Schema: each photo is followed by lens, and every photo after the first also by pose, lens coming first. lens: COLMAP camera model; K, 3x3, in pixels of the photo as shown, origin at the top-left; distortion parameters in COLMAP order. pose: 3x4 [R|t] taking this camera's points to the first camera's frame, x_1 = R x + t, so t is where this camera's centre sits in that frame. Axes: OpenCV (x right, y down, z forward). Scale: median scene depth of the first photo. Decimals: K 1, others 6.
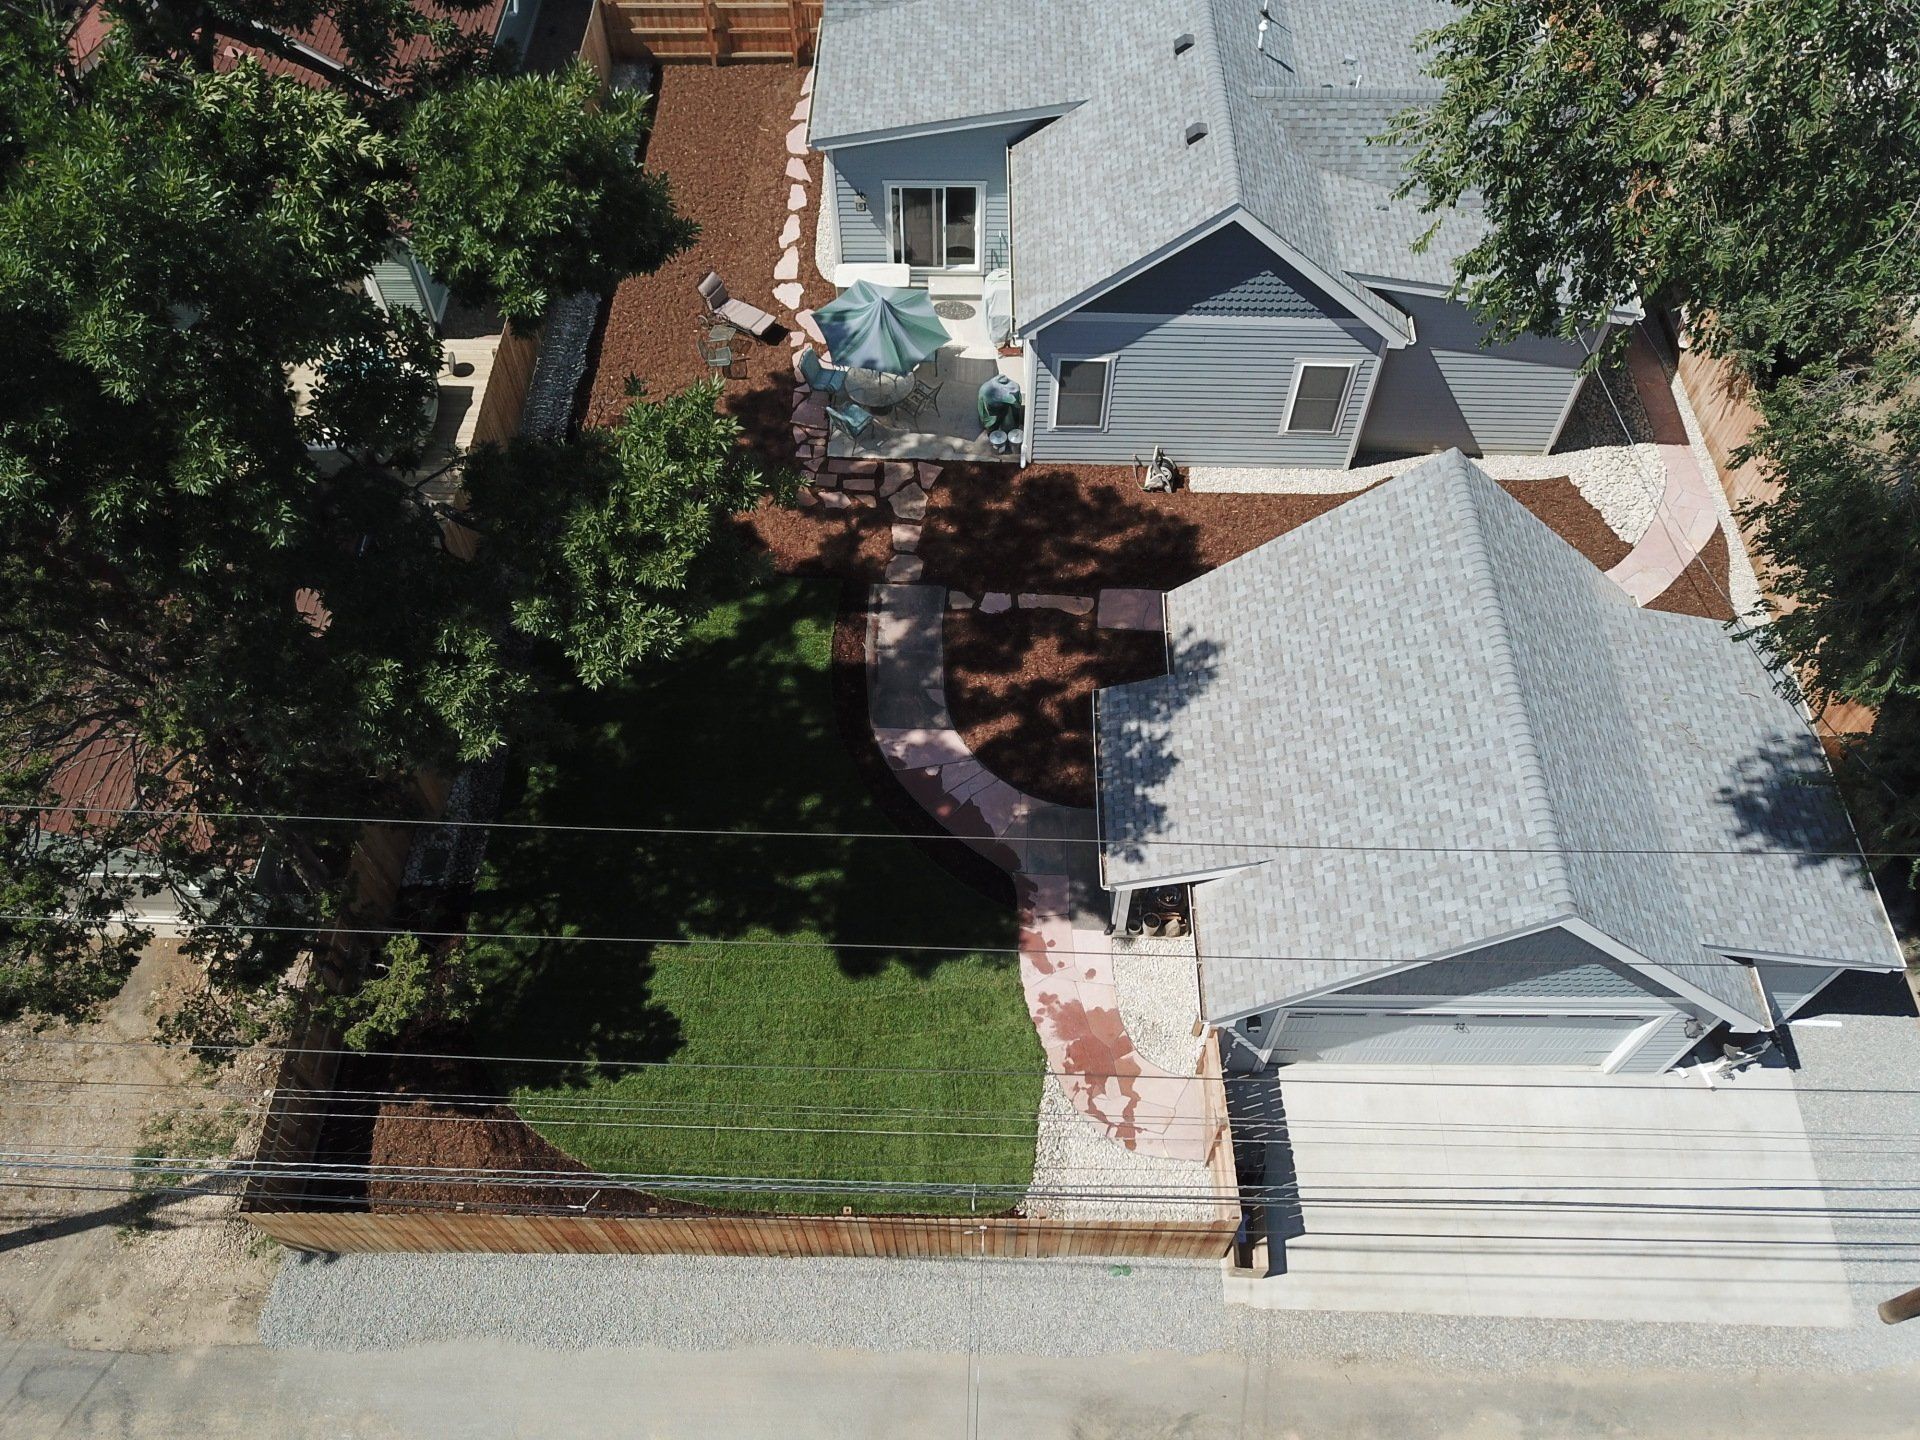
lens RADIAL K [[1472.2, 0, 944.6], [0, 1472.2, 716.8], [0, 0, 1]] dist [0.022515, -0.026876]
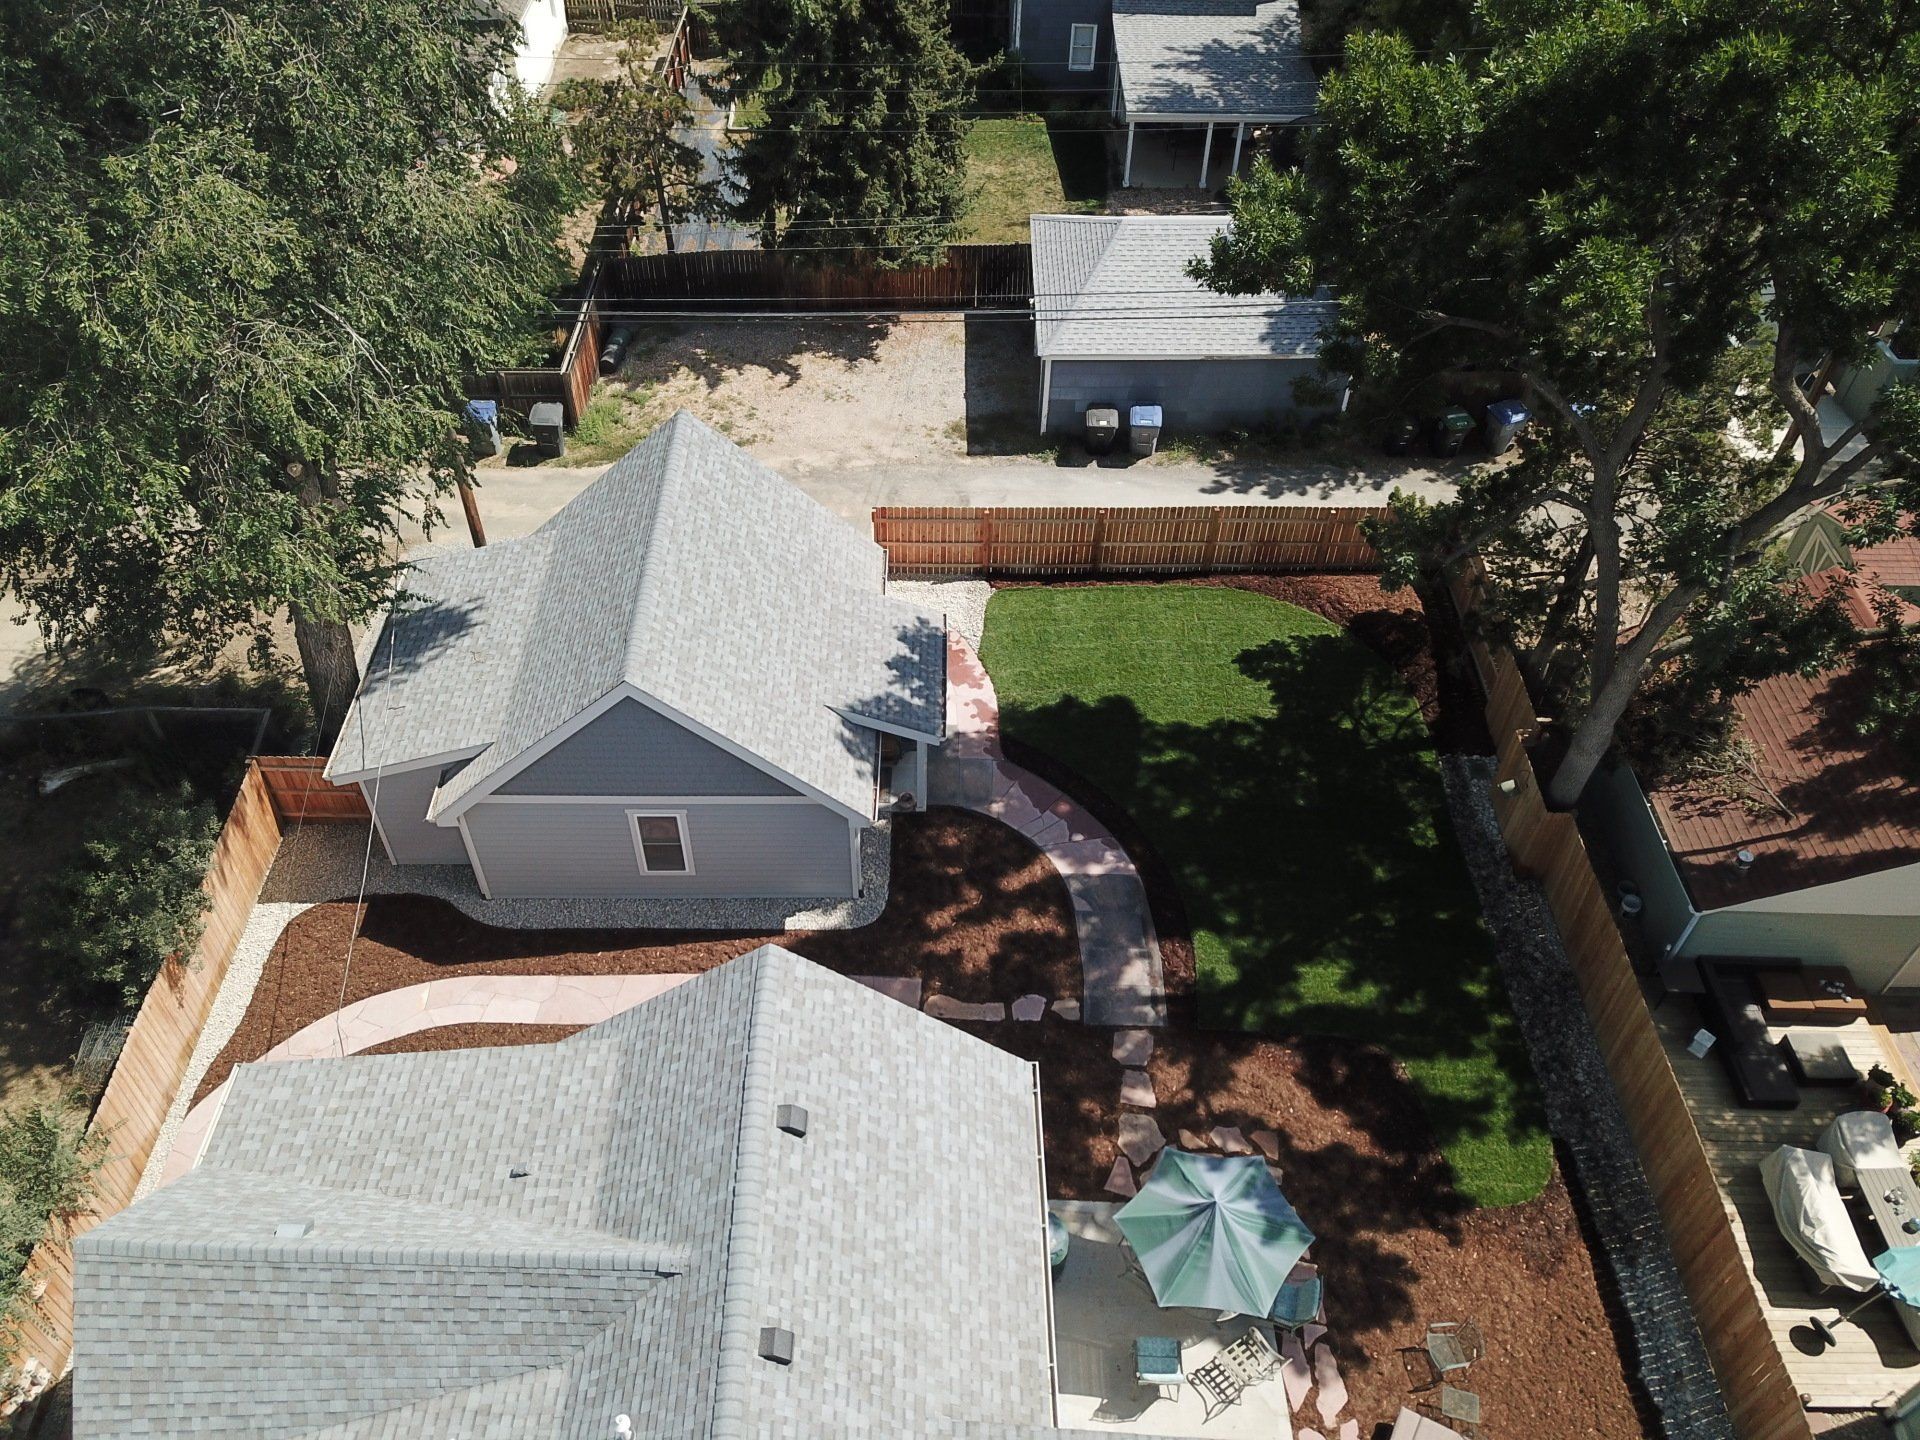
lens RADIAL K [[1471.2, 0, 938.0], [0, 1471.2, 720.8], [0, 0, 1]] dist [0.013239, -0.018436]
pose [[-0.999881, 0.011829, -0.009885, 0.104154], [-0.012033, -0.198083, 0.980111, -0.996847], [0.009636, 0.980114, 0.198201, 0.661255]]
